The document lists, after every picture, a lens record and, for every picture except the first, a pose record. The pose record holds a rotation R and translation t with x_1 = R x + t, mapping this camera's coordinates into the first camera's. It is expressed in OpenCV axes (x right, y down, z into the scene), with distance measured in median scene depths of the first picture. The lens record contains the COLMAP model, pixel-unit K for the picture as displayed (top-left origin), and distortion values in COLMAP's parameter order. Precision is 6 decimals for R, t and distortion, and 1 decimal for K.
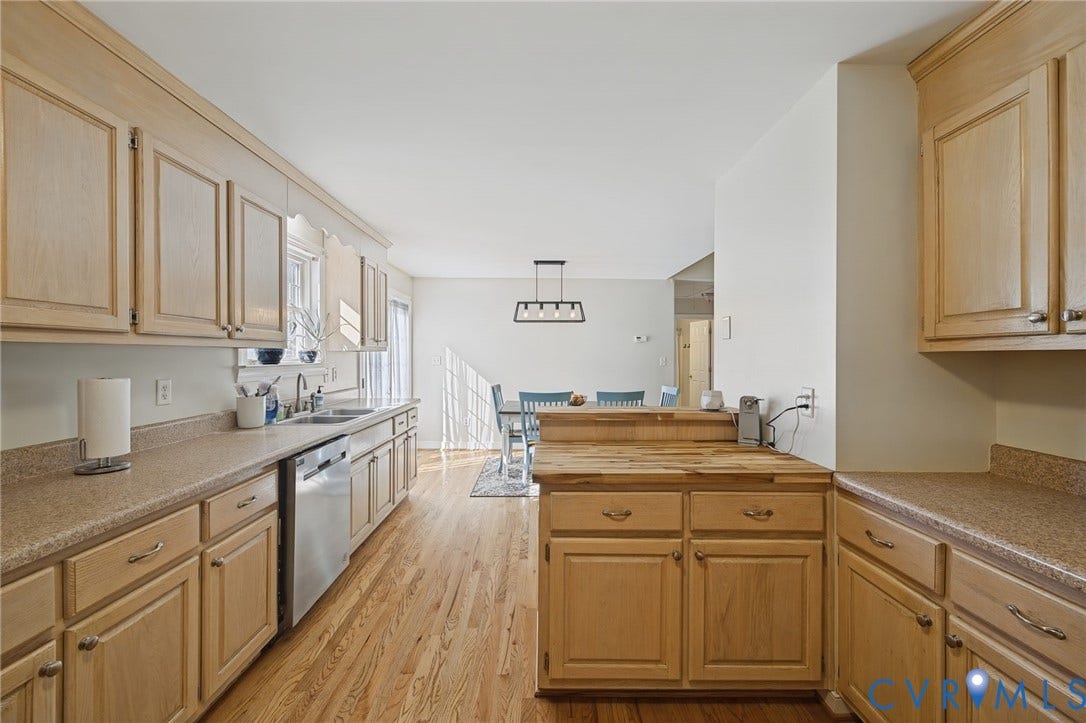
lens RADIAL K [[428.2, 0, 544.8], [0, 428.2, 355.3], [0, 0, 1]] dist [-0.001224, 0.000303]
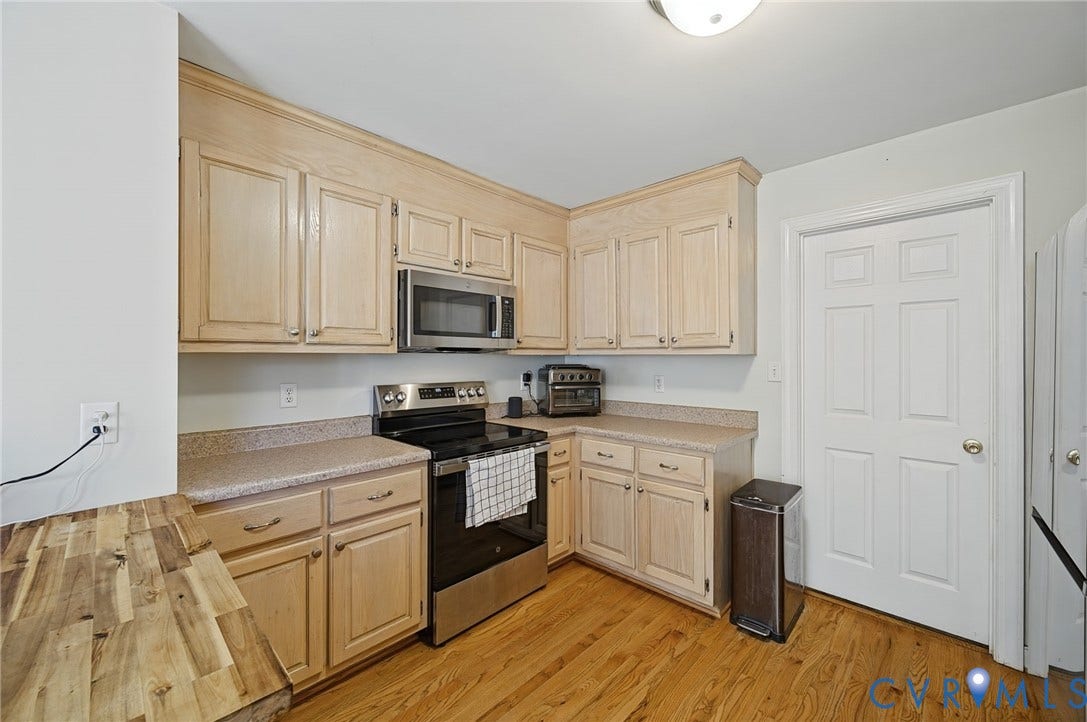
lens RADIAL K [[428.0, 0, 538.5], [0, 428.0, 355.9], [0, 0, 1]] dist [-0.002261, 0.000066]
pose [[-0.708749, -0.003222, 0.705453, -0.376781], [-0.003352, 0.999994, 0.001201, -0.004023], [-0.705452, -0.001513, -0.708756, 0.989620]]
